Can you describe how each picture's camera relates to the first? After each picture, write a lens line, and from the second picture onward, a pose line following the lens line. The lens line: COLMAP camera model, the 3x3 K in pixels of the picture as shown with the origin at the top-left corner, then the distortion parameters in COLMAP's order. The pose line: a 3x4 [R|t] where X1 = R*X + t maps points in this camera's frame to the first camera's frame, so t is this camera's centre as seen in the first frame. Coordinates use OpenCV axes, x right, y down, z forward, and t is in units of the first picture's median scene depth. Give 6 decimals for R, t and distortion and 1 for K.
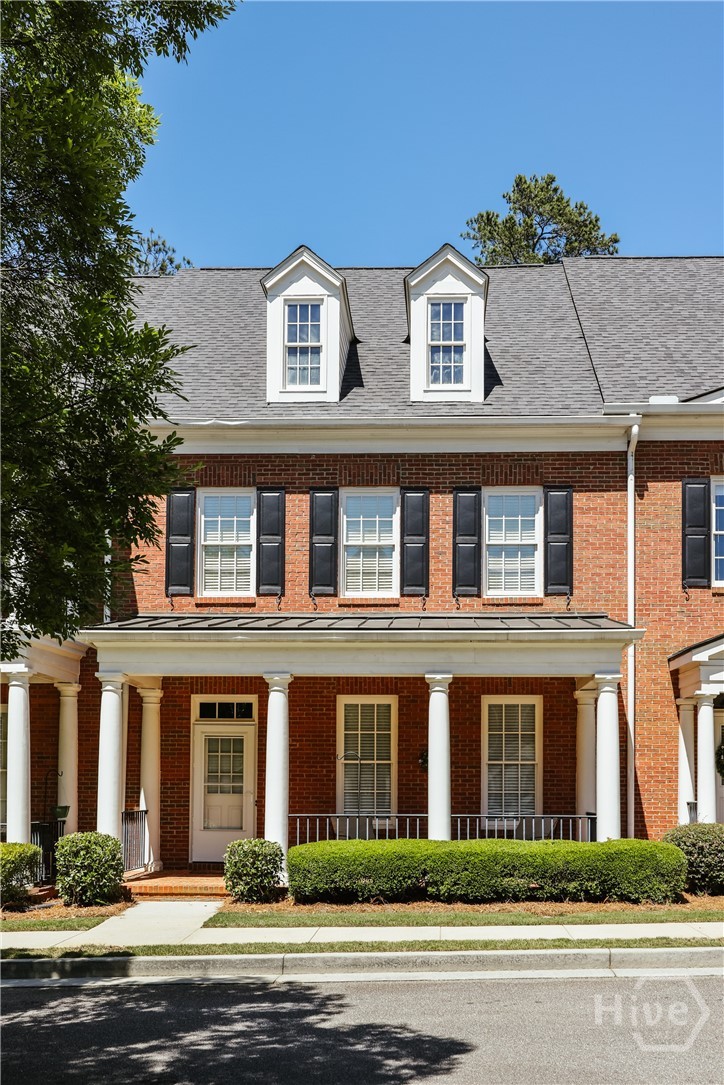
lens RADIAL K [[2117.0, 0, 362.7], [0, 2117.0, 657.6], [0, 0, 1]] dist [0.062799, 0.109588]
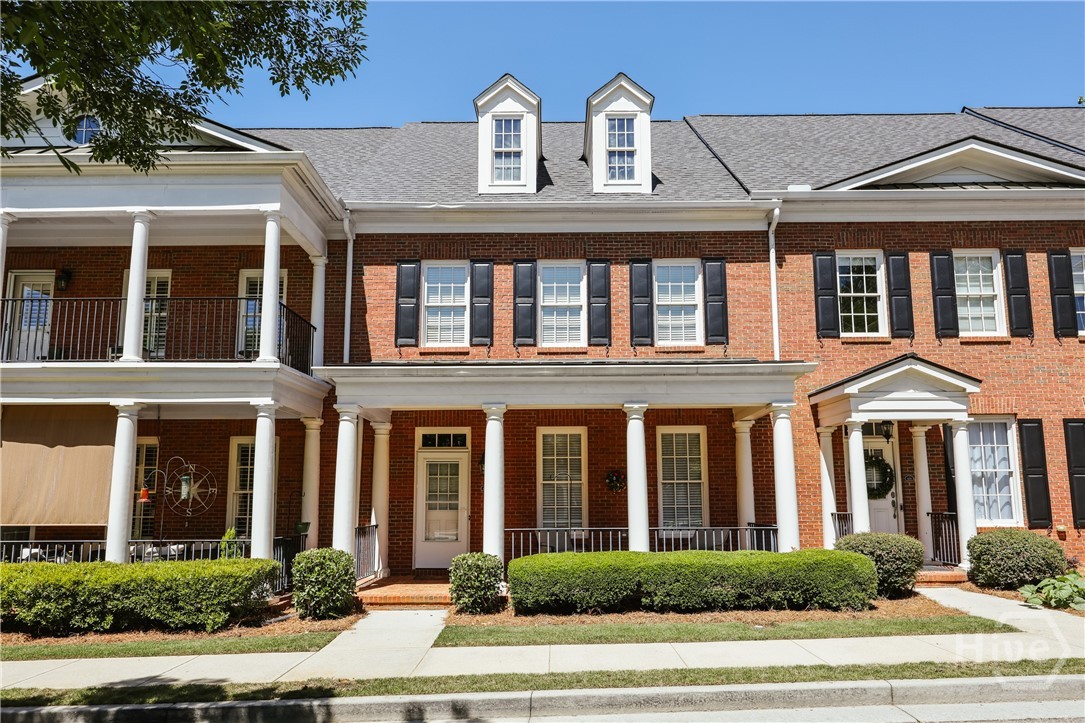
lens RADIAL K [[900.5, 0, 542.7], [0, 900.5, 348.1], [0, 0, 1]] dist [0.003956, -0.001477]
pose [[0.996414, 0.004056, 0.084511, -0.053112], [0.004755, 0.994588, -0.103791, 0.026694], [-0.084475, 0.103821, 0.991002, 0.487512]]
